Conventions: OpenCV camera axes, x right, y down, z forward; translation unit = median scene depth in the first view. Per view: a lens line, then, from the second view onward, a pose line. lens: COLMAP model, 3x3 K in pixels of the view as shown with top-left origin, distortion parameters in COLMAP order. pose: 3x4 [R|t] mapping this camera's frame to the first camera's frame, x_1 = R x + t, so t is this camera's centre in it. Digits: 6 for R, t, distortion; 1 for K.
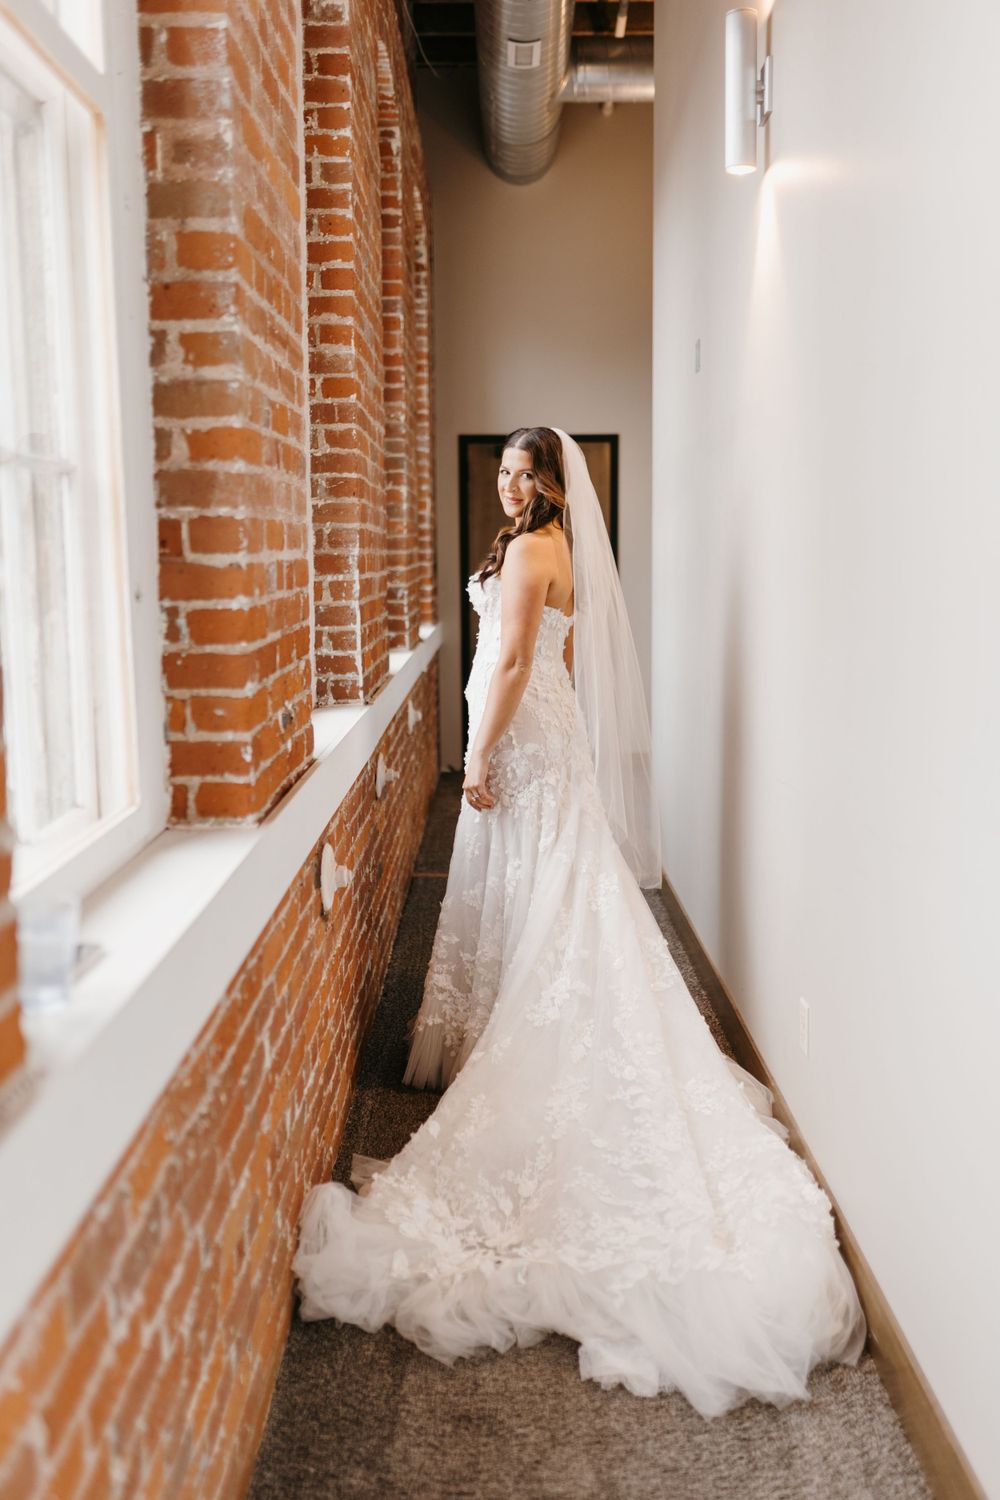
lens RADIAL K [[1433.7, 0, 530.7], [0, 1433.7, 749.8], [0, 0, 1]] dist [-0.001138, 0.011482]
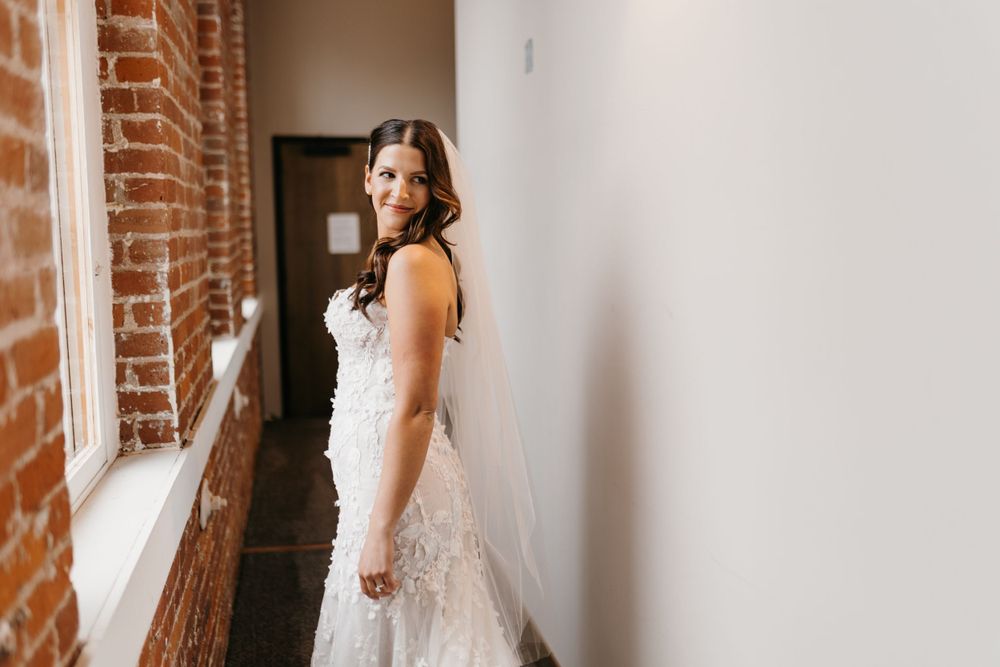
lens RADIAL K [[955.8, 0, 501.6], [0, 955.8, 333.2], [0, 0, 1]] dist [-0.001138, 0.011482]
pose [[0.982017, -0.026526, 0.186917, -0.031532], [0.029745, 0.999453, -0.014434, -0.077777], [-0.186432, 0.019734, 0.982270, 0.378432]]
